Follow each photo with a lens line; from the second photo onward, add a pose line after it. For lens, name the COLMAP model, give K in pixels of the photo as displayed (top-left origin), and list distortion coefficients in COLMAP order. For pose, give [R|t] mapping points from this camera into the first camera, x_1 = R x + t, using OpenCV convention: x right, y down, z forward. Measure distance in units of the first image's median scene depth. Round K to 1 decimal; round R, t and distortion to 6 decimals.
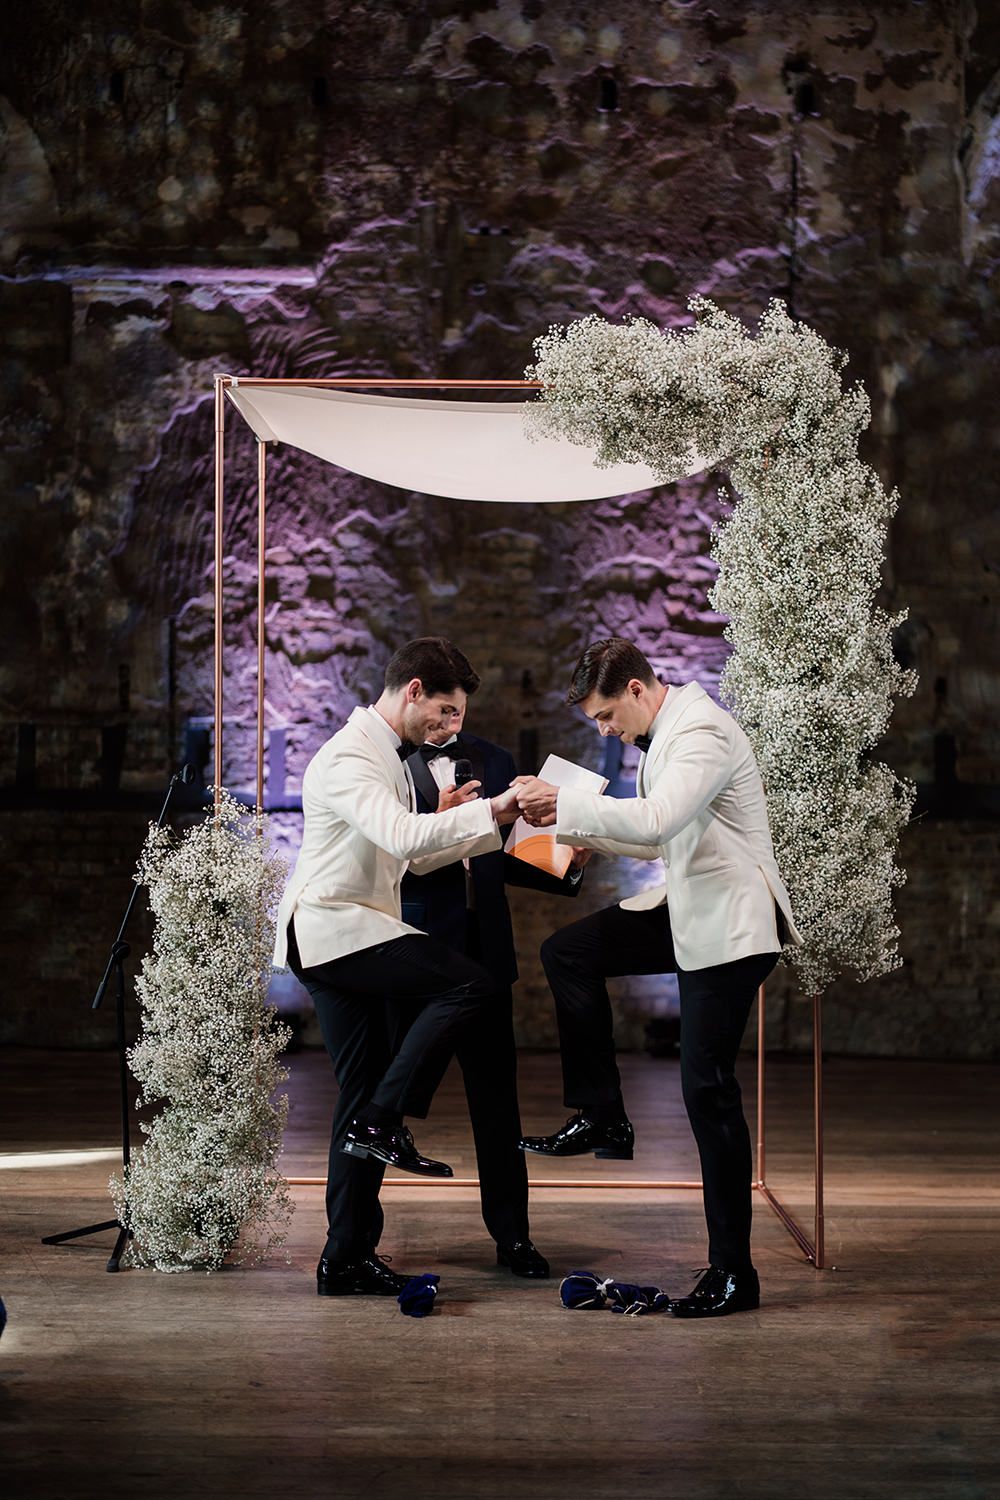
lens RADIAL K [[3684.3, 0, 539.9], [0, 3684.3, 705.3], [0, 0, 1]] dist [-0.033620, 0.000000]
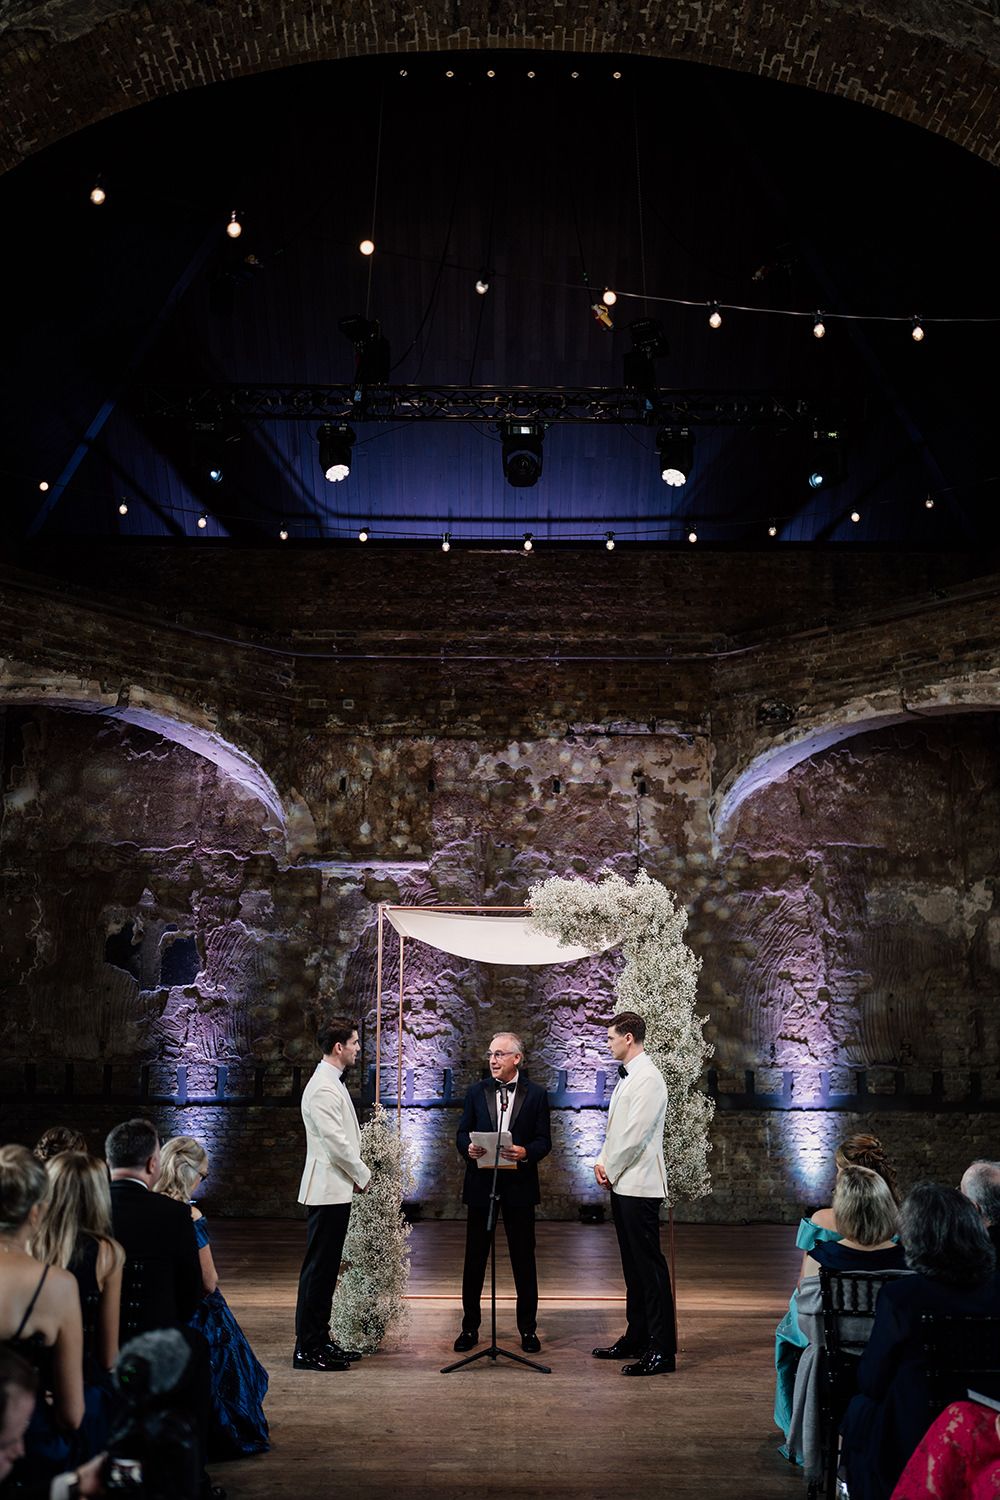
lens RADIAL K [[1511.7, 0, 502.5], [0, 1511.7, 745.7], [0, 0, 1]] dist [-0.022561, 0.000000]
pose [[0.999894, -0.006087, -0.013210, -0.003790], [0.003339, 0.980024, -0.198852, -0.004586], [0.014156, 0.198787, 0.979940, 0.100099]]
